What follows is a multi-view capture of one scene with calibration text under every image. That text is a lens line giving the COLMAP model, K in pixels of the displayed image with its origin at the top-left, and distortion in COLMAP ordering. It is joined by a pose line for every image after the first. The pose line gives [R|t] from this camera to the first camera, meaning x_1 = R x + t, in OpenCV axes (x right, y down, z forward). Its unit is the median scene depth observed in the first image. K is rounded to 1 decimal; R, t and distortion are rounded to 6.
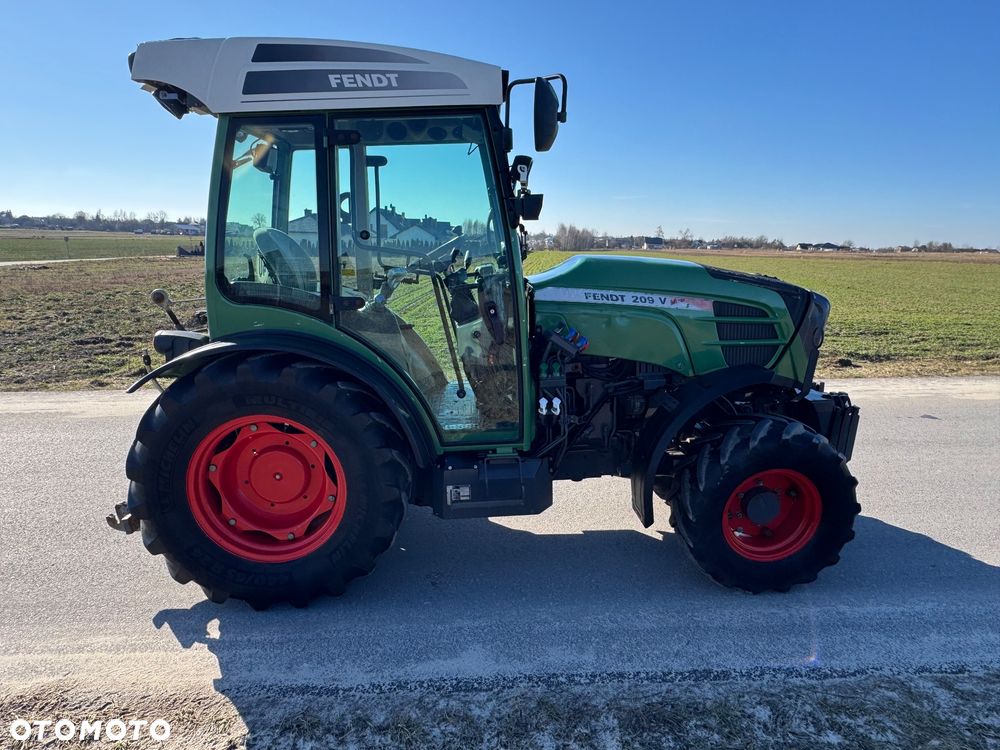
lens RADIAL K [[626.5, 0, 497.4], [0, 626.5, 374.7], [0, 0, 1]] dist [-0.001492, -0.000088]
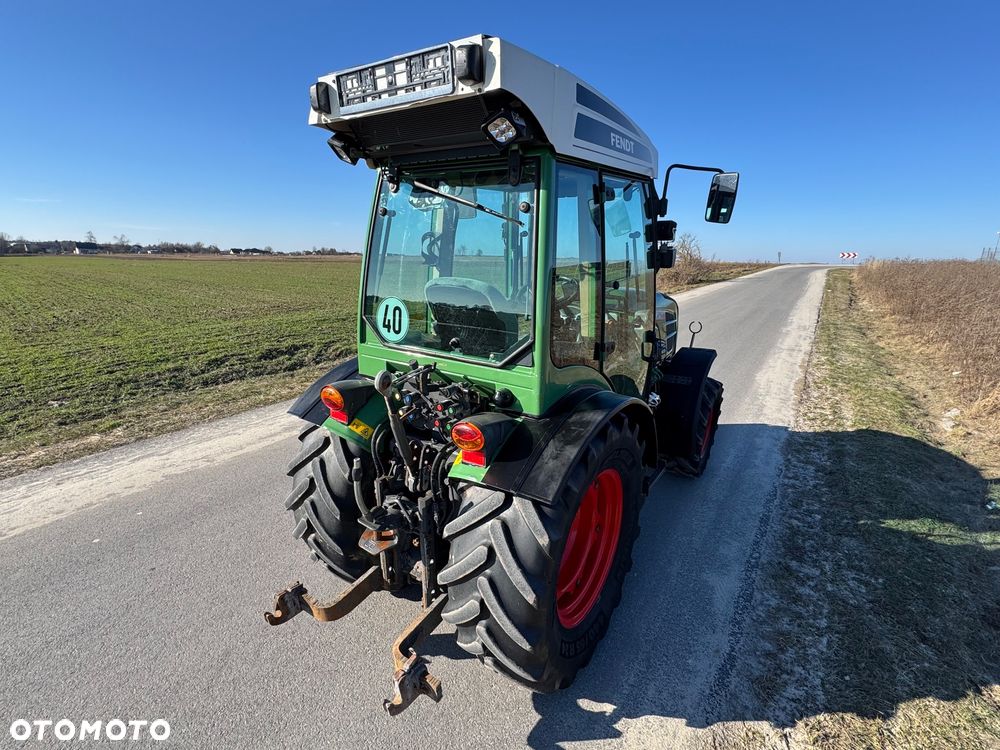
lens RADIAL K [[486.3, 0, 500.0], [0, 486.3, 375.0], [0, 0, 1]] dist [-0.001876, 0.000176]
pose [[0.598852, -0.196348, 0.776418, -1.025016], [0.159398, 0.979305, 0.124712, -0.208725], [-0.784837, 0.049075, 0.617756, 0.639478]]
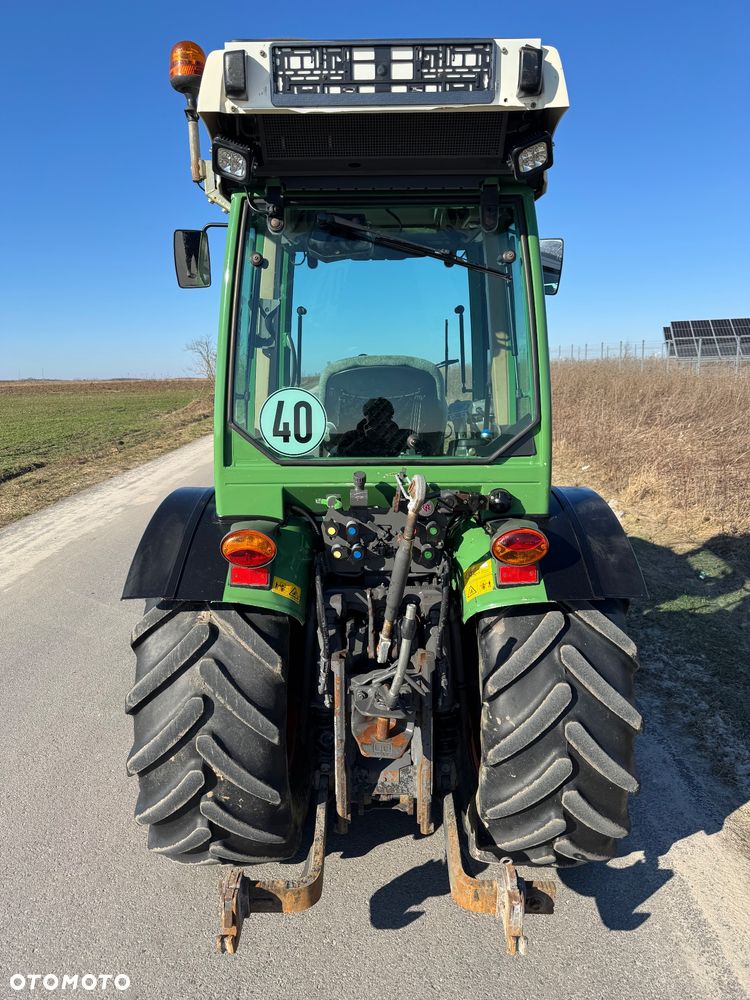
lens RADIAL K [[693.6, 0, 375.0], [0, 693.6, 500.0], [0, 0, 1]] dist [0.102215, -0.153380]
pose [[0.058953, -0.196161, 0.978798, -1.258757], [0.231499, 0.956460, 0.177741, -0.260601], [-0.971047, 0.216112, 0.101797, 1.131983]]
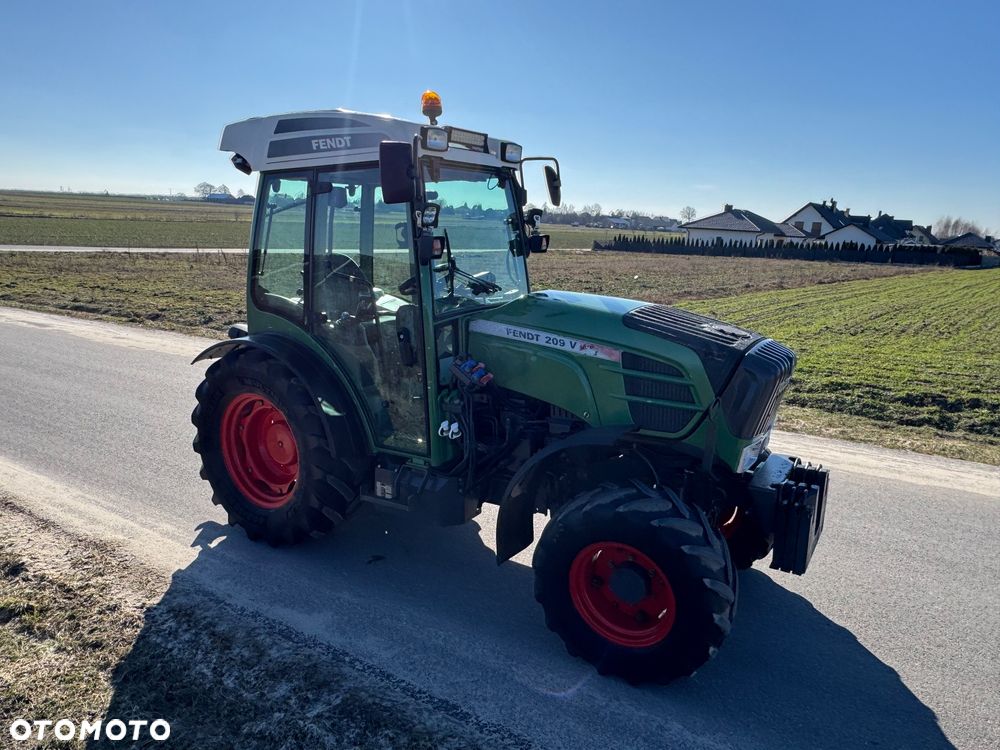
lens RADIAL K [[676.5, 0, 496.2], [0, 676.5, 373.2], [0, 0, 1]] dist [0.000202, -0.000141]
pose [[0.820604, 0.140153, -0.554045, 0.839507], [-0.147775, 0.988529, 0.031190, -0.100383], [0.552061, 0.056280, 0.831902, 0.075900]]
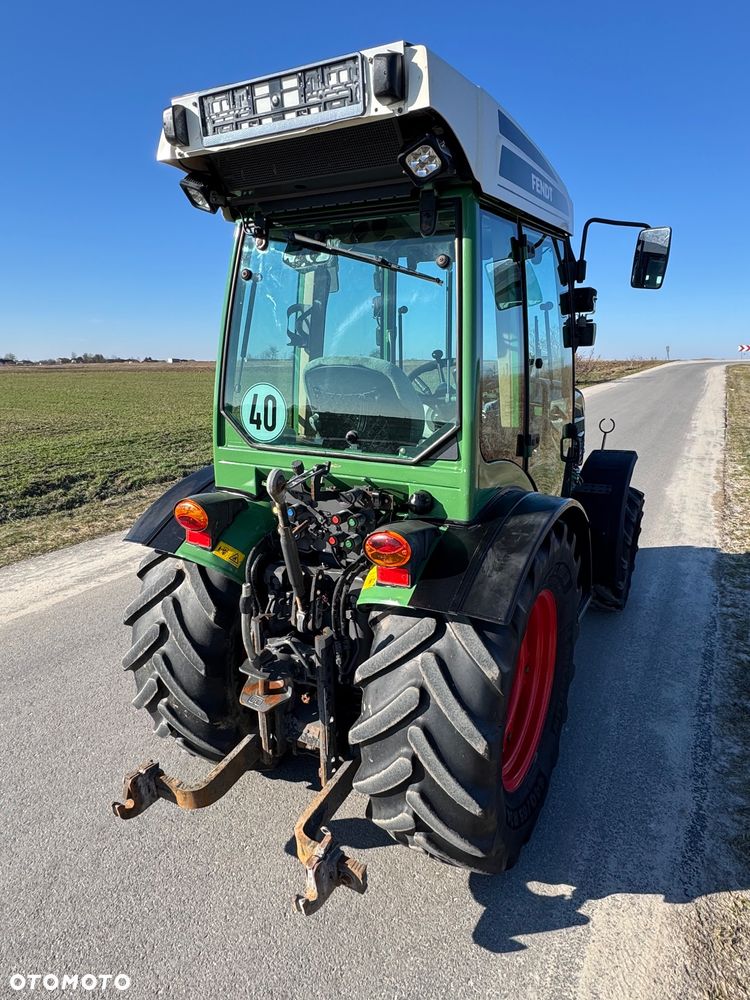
lens RADIAL K [[626.5, 0, 377.2], [0, 626.5, 497.0], [0, 0, 1]] dist [-0.001492, -0.000088]
pose [[0.526328, -0.201025, 0.826177, -1.101132], [0.189622, 0.974931, 0.116419, -0.186422], [-0.828868, 0.095387, 0.551252, 0.717393]]
